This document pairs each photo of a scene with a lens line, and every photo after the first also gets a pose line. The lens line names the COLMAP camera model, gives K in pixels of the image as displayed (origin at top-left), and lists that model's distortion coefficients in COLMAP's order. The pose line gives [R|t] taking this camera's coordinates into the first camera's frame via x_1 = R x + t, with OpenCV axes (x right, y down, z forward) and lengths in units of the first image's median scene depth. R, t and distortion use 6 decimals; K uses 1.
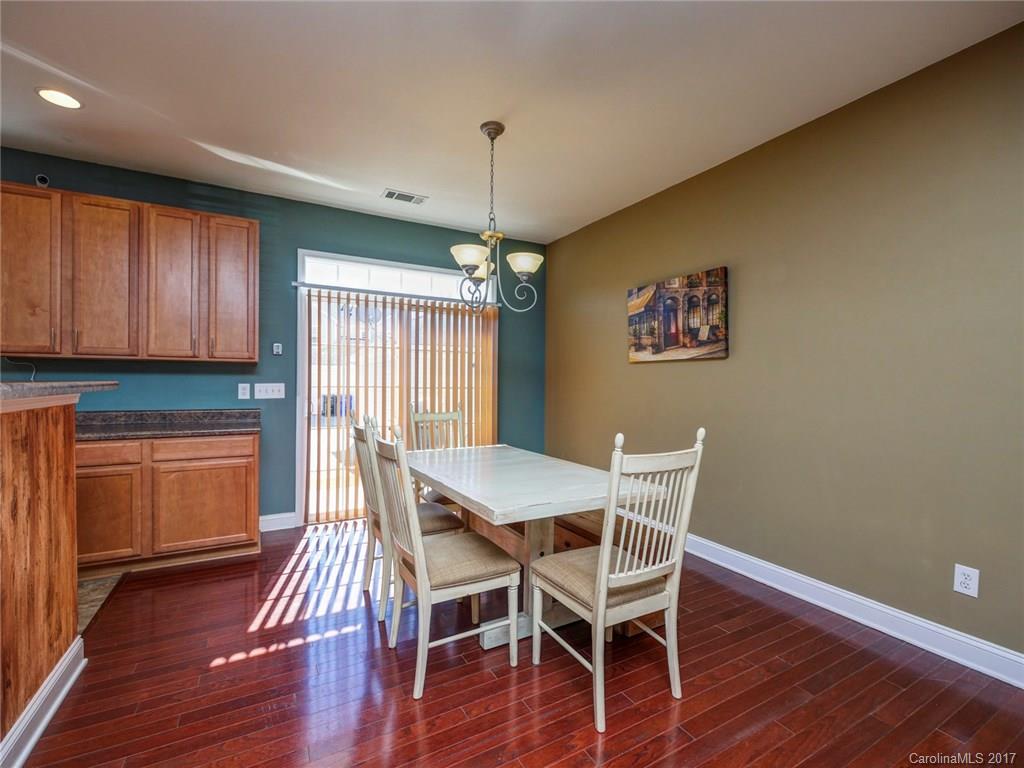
lens RADIAL K [[440.4, 0, 512.0], [0, 440.4, 384.0], [0, 0, 1]] dist [0.000299, 0.000632]
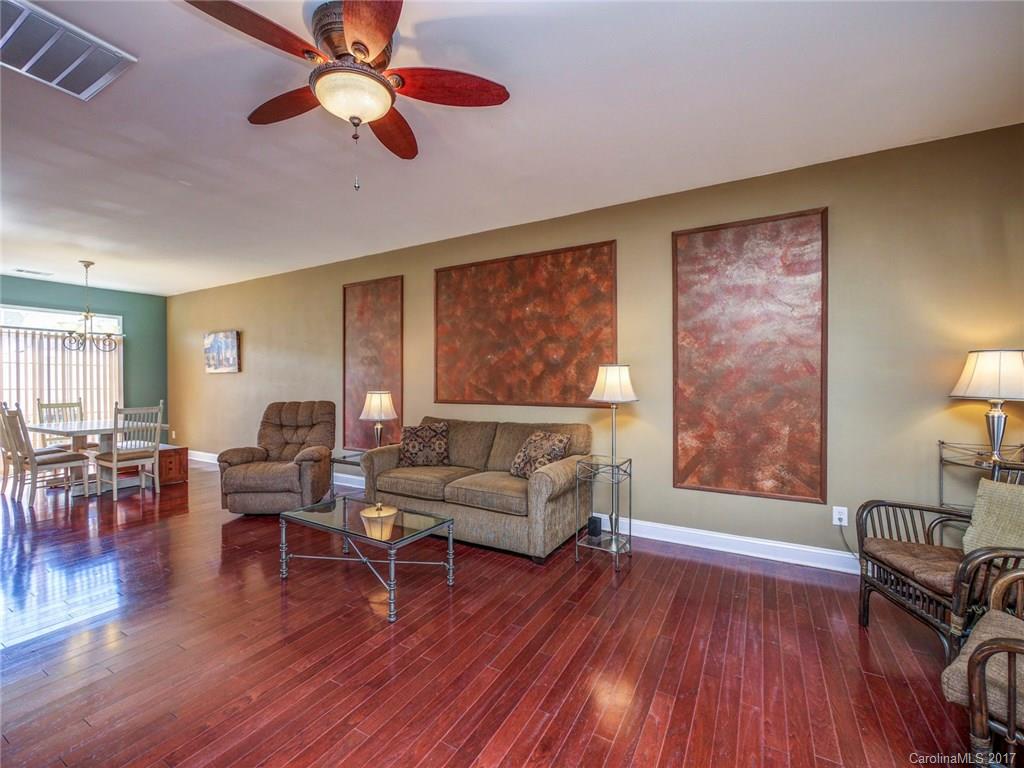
lens RADIAL K [[440.4, 0, 512.0], [0, 440.4, 384.0], [0, 0, 1]] dist [0.000299, 0.000632]
pose [[0.854203, -0.010250, 0.519838, 0.406642], [0.007663, 0.999945, 0.007123, -0.005539], [-0.519883, -0.002101, 0.854235, -1.290822]]
